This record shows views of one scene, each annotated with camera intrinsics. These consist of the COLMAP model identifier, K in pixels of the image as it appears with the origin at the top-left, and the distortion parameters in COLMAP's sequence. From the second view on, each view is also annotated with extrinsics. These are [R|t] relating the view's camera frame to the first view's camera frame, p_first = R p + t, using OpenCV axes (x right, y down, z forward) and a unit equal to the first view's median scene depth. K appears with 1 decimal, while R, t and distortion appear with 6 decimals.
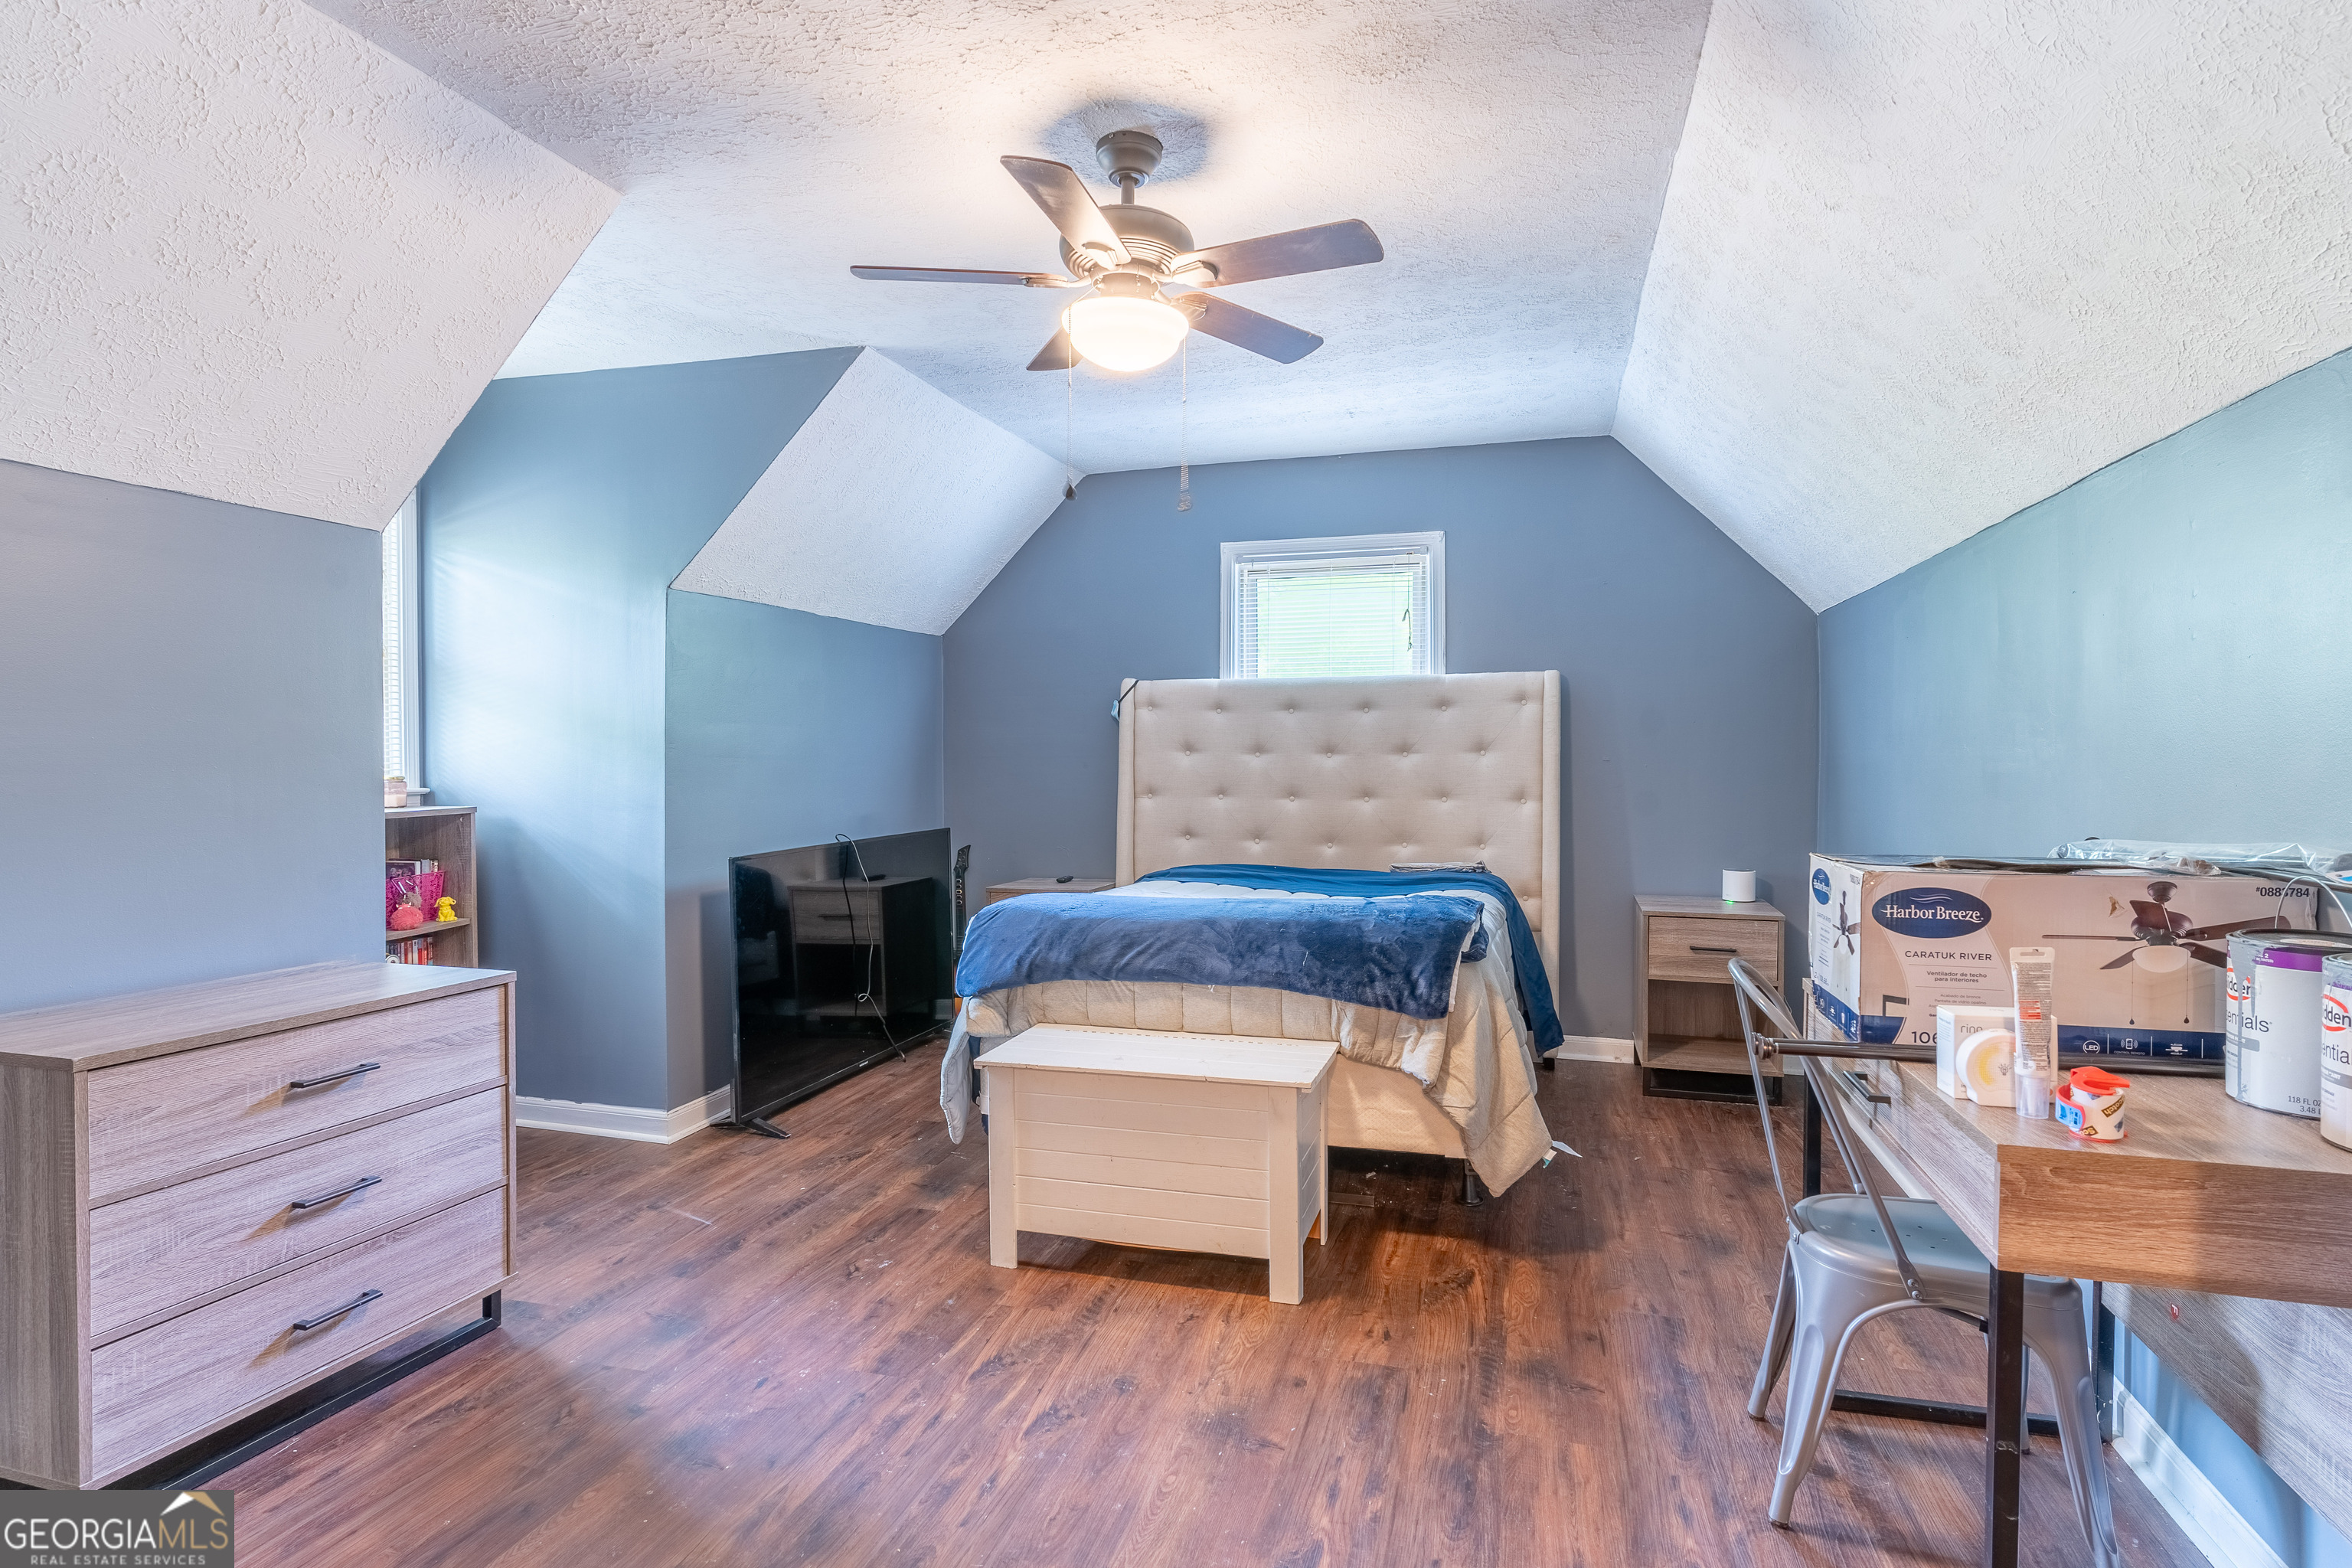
lens RADIAL K [[1174.8, 0, 1172.1], [0, 1174.8, 782.3], [0, 0, 1]] dist [0.001131, -0.001603]
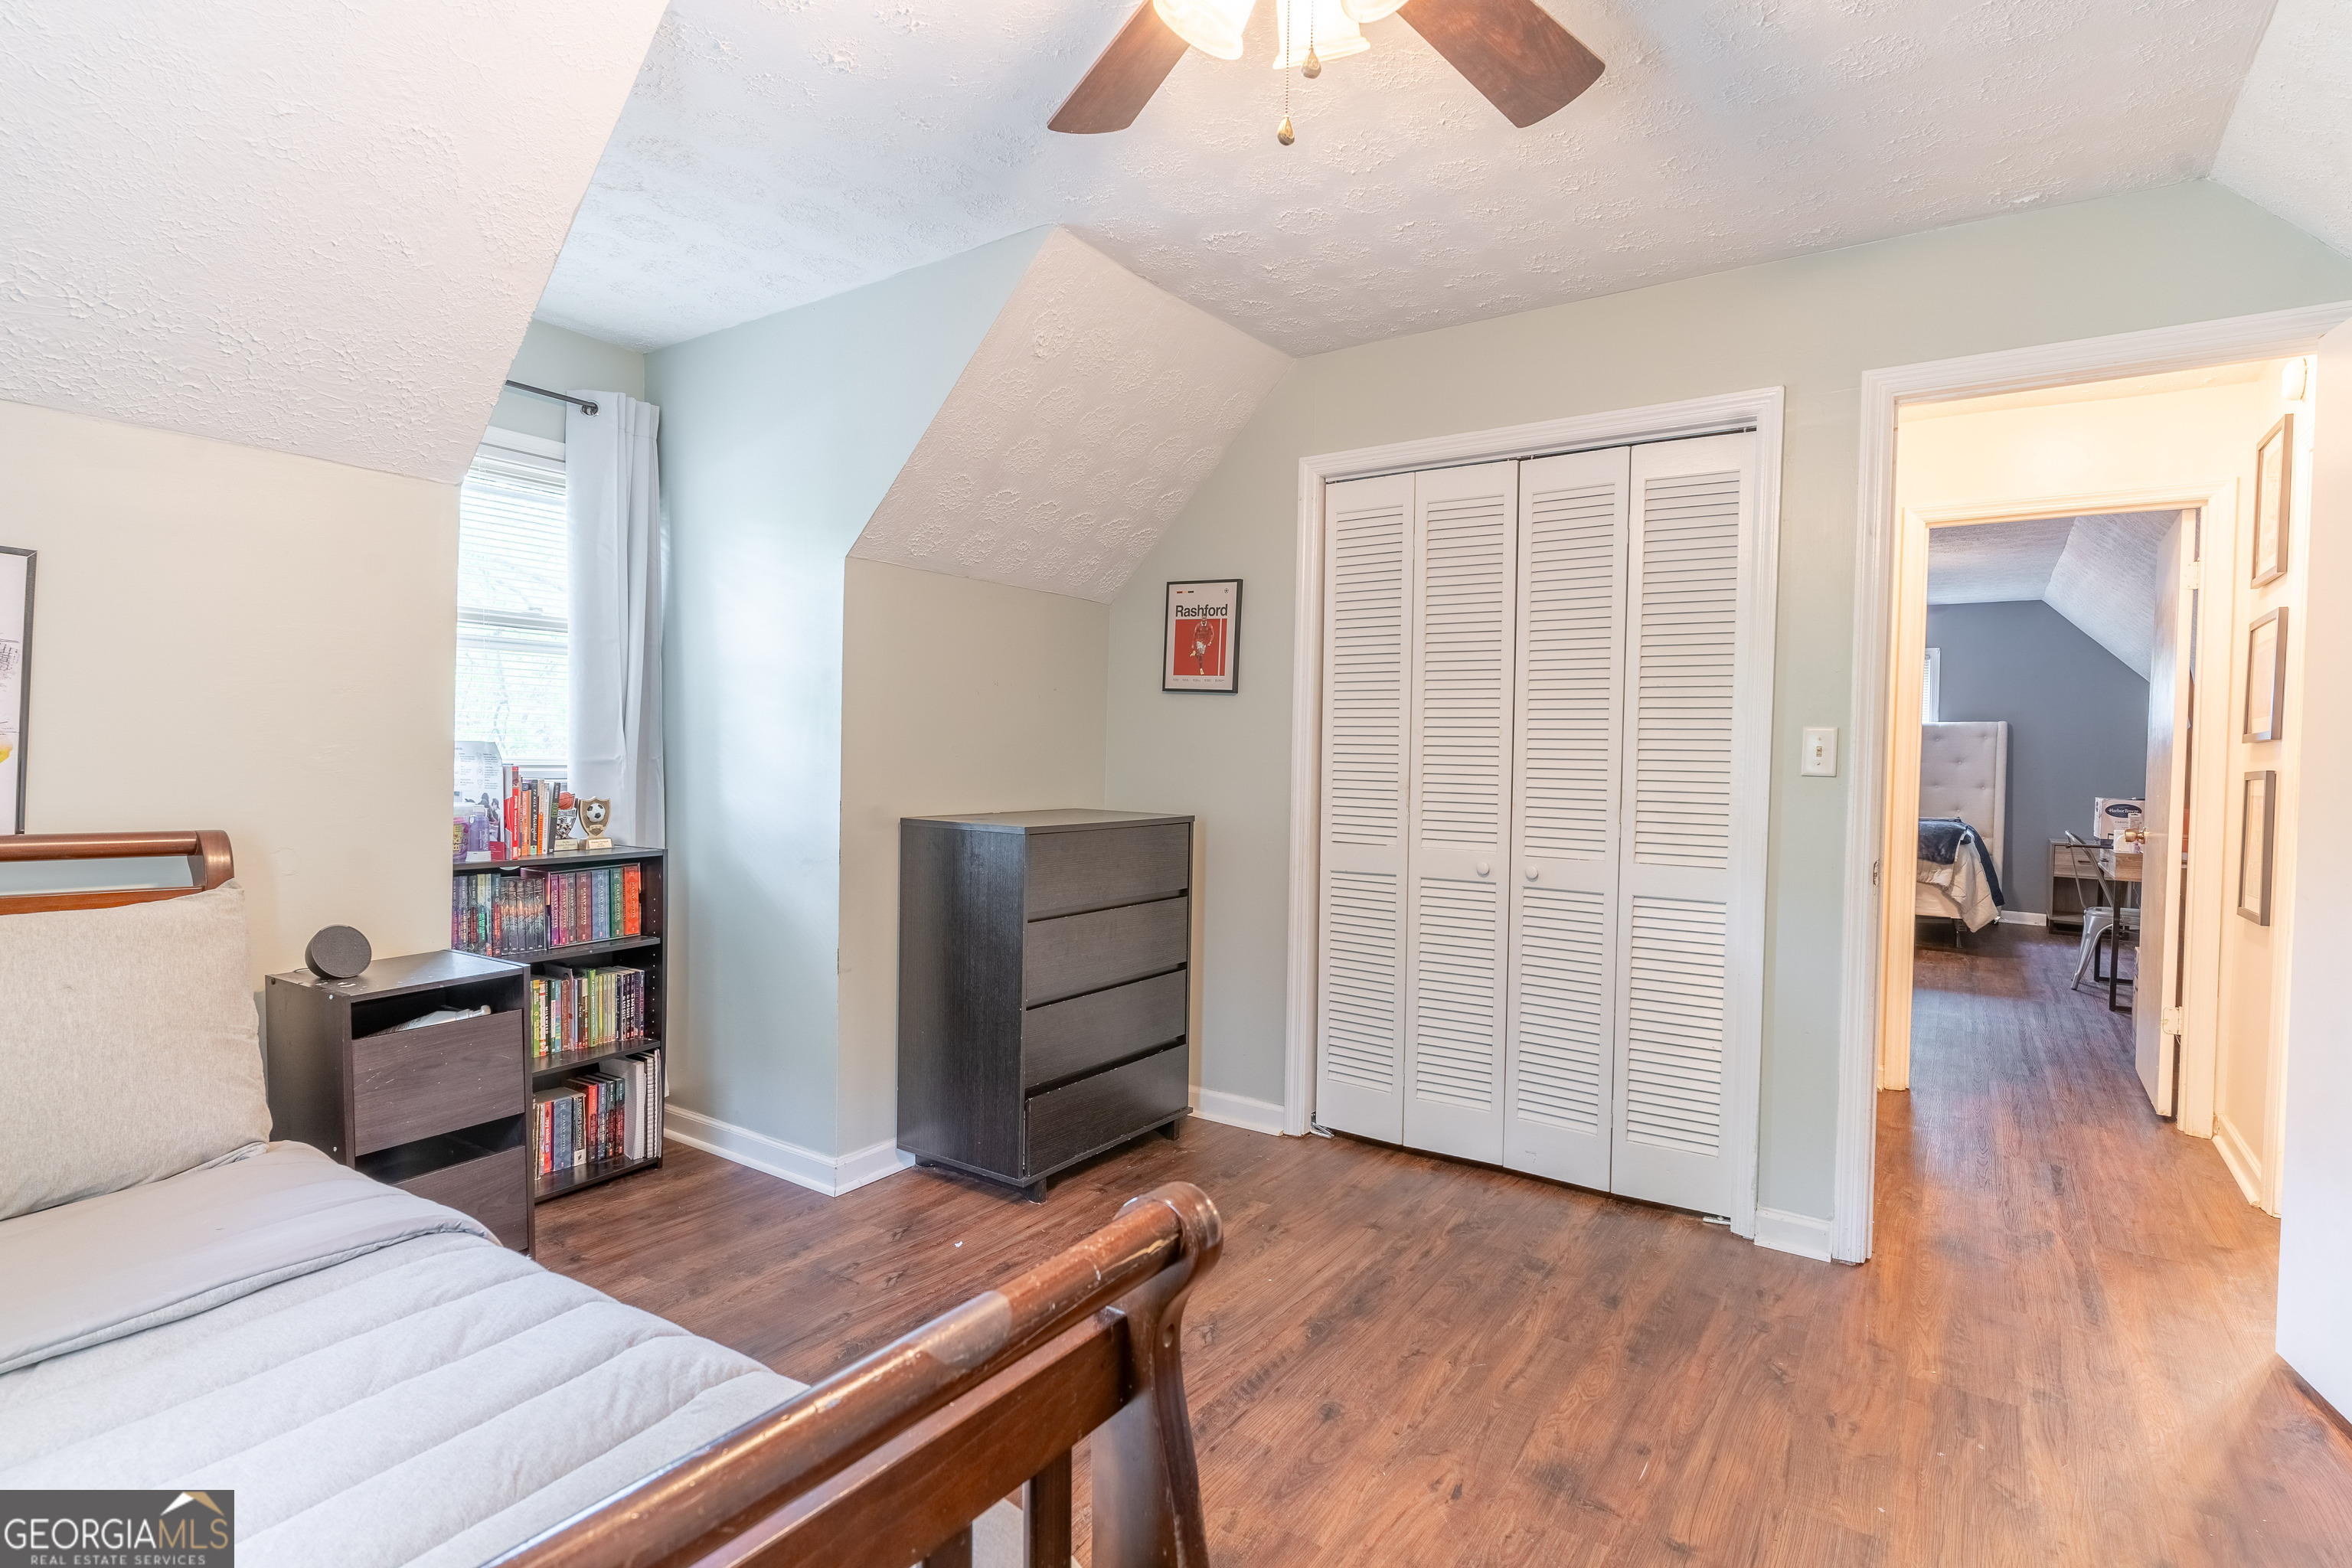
lens RADIAL K [[1174.8, 0, 1178.1], [0, 1174.8, 787.4], [0, 0, 1]] dist [0.001131, -0.001603]
pose [[0.956481, 0.022725, -0.290908, -0.529283], [-0.021657, 0.999742, 0.006893, 0.038246], [0.290990, -0.000293, 0.956726, -1.609085]]
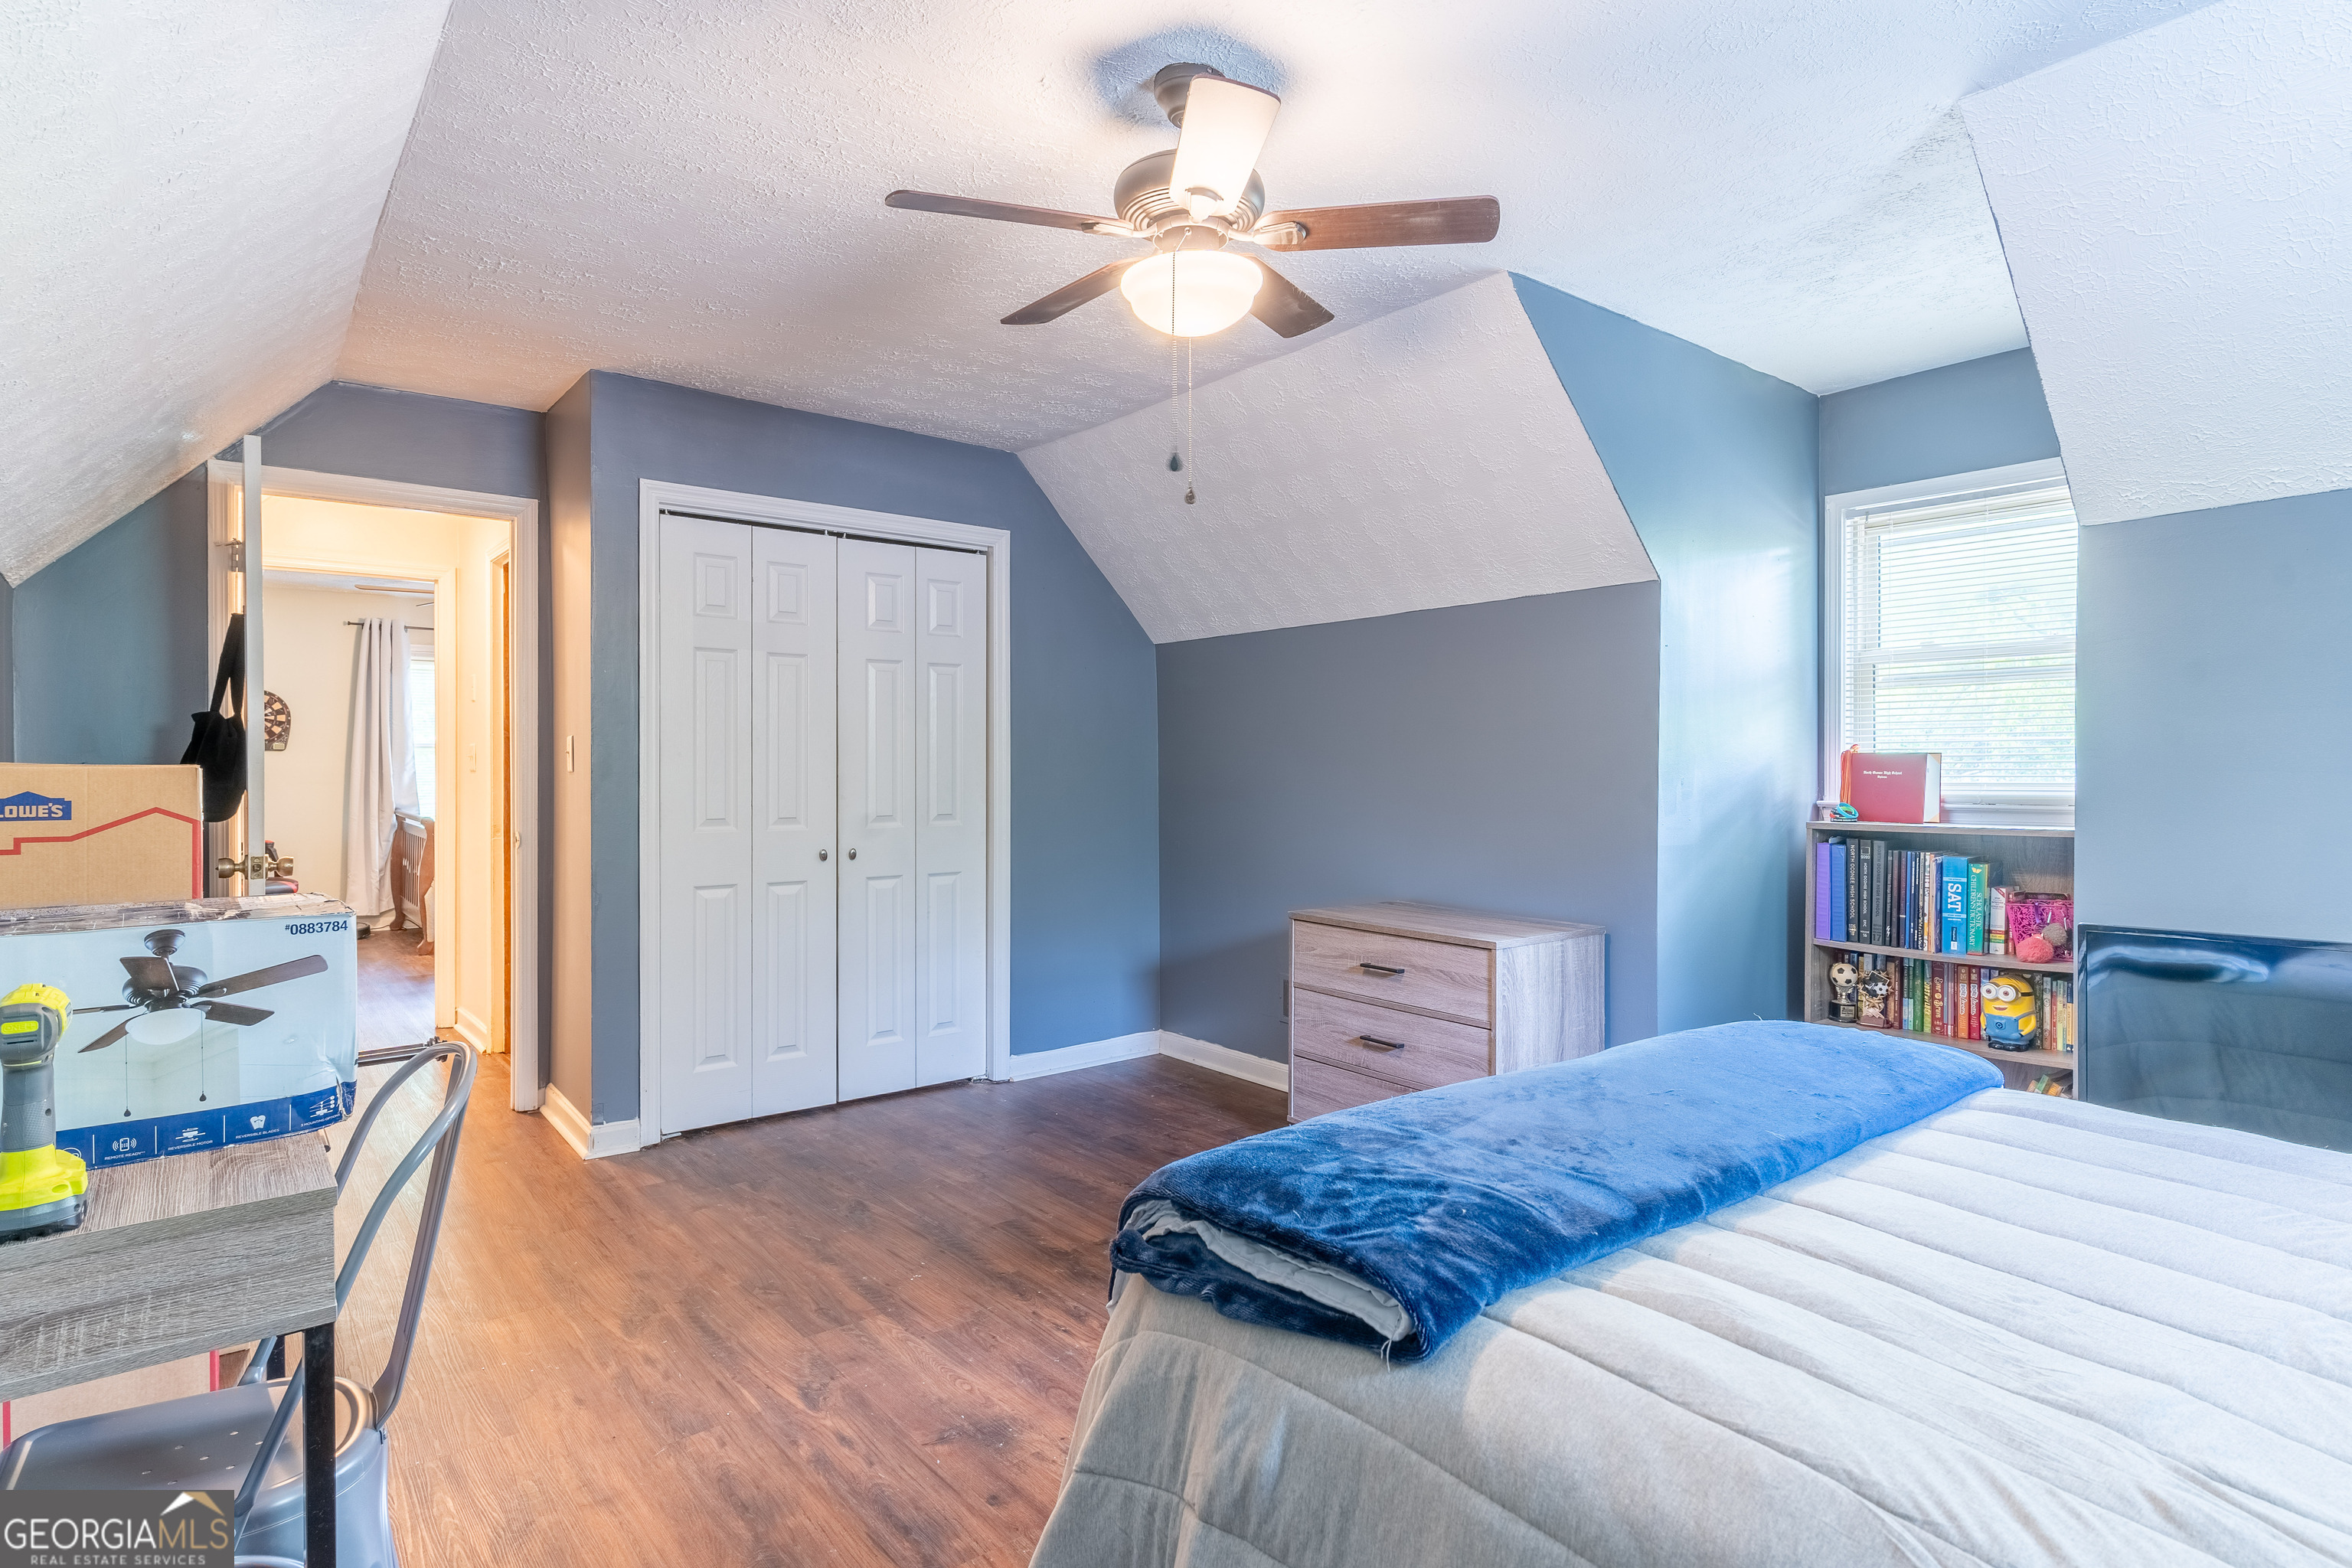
lens RADIAL K [[1174.8, 0, 1165.0], [0, 1174.8, 769.6], [0, 0, 1]] dist [0.001131, -0.001603]
pose [[-0.553045, 0.005496, -0.833133, 0.848980], [-0.011278, 0.999837, 0.014081, -0.043401], [0.833075, 0.017183, -0.552893, 1.769971]]
